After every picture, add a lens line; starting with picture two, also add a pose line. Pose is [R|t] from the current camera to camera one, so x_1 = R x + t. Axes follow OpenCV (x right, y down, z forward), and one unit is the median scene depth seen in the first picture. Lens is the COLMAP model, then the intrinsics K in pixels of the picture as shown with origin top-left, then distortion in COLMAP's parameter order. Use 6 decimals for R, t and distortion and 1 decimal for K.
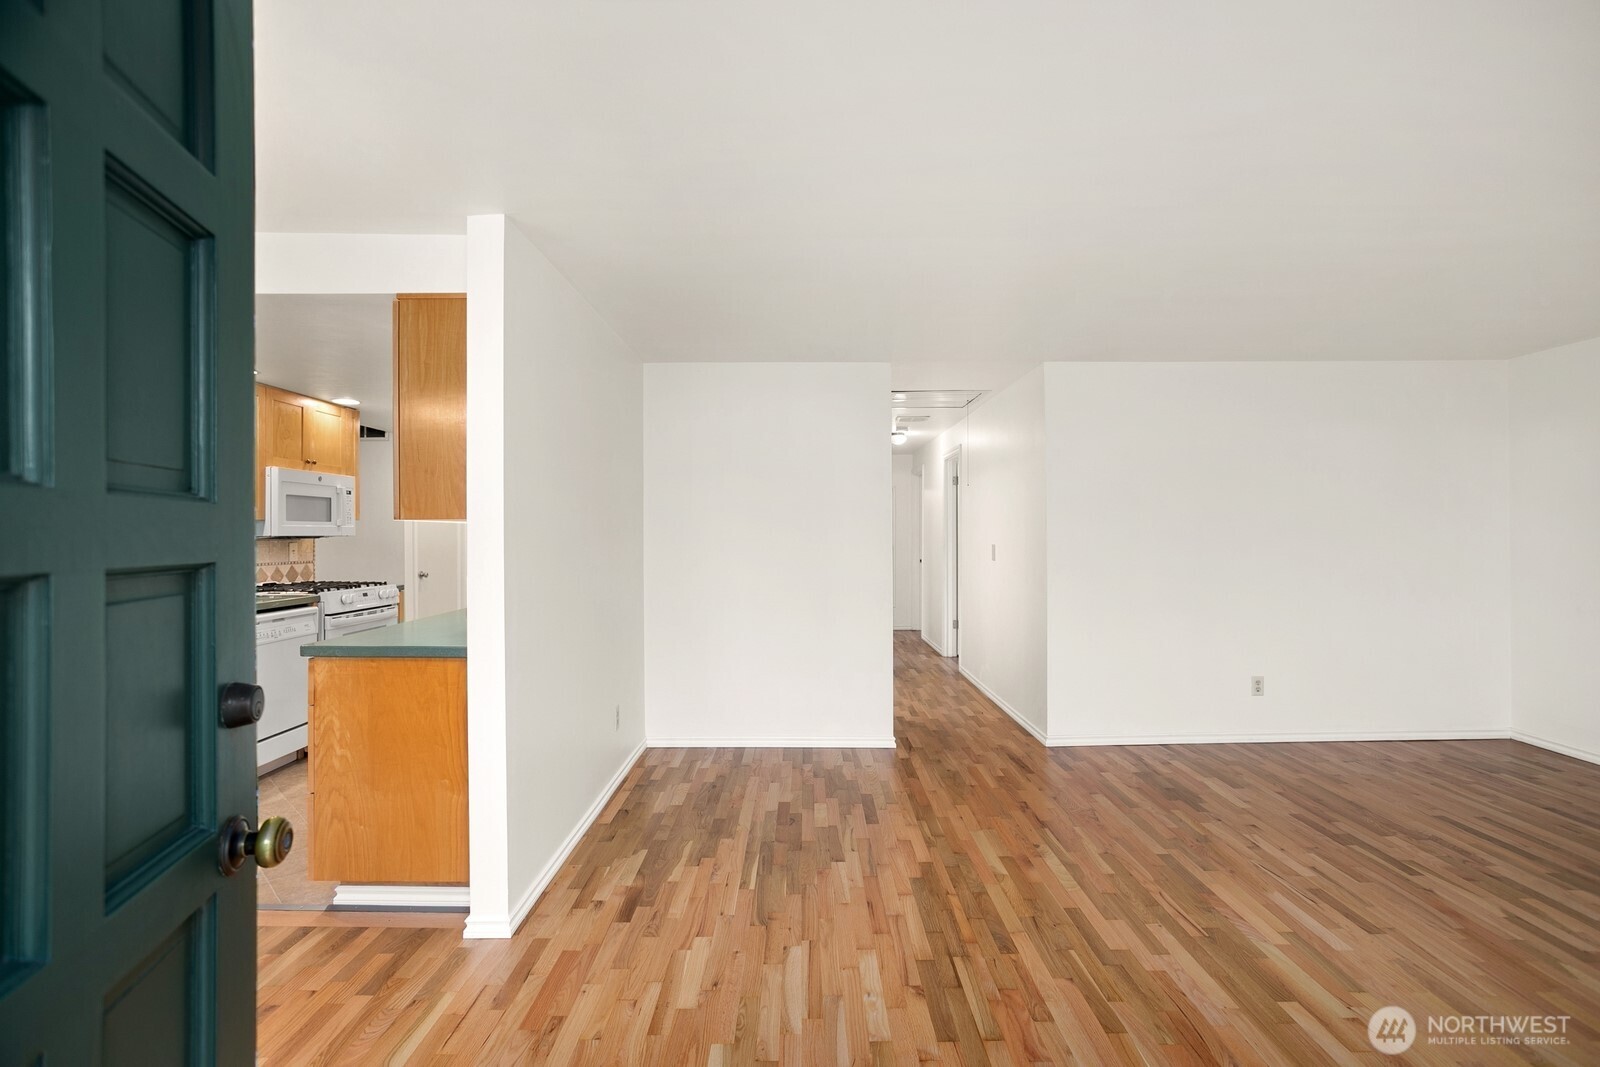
lens RADIAL K [[767.4, 0, 805.3], [0, 767.4, 535.9], [0, 0, 1]] dist [-0.017687, 0.003426]
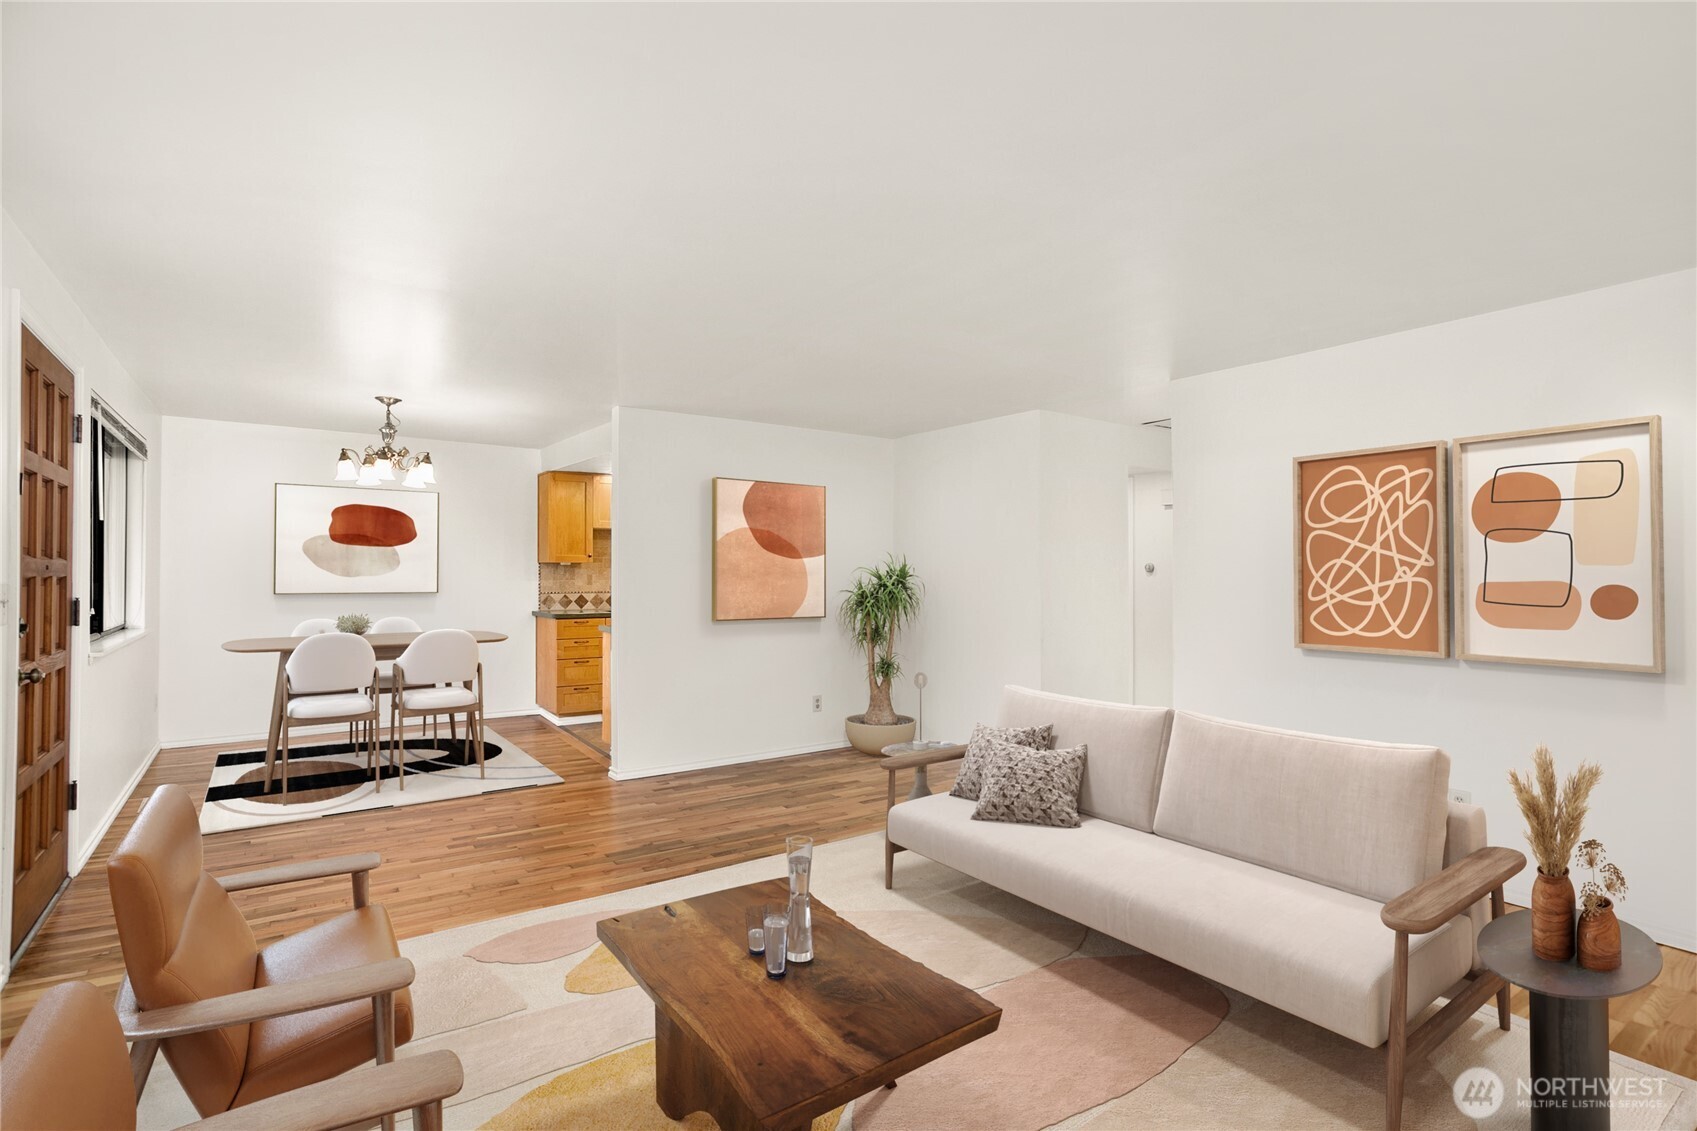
lens RADIAL K [[814.0, 0, 853.2], [0, 814.0, 562.9], [0, 0, 1]] dist [-0.017687, 0.003426]
pose [[0.585857, -0.001502, -0.810413, 1.500046], [-0.006331, 0.999959, -0.006430, -0.023340], [0.810390, 0.008898, 0.585824, 0.234814]]
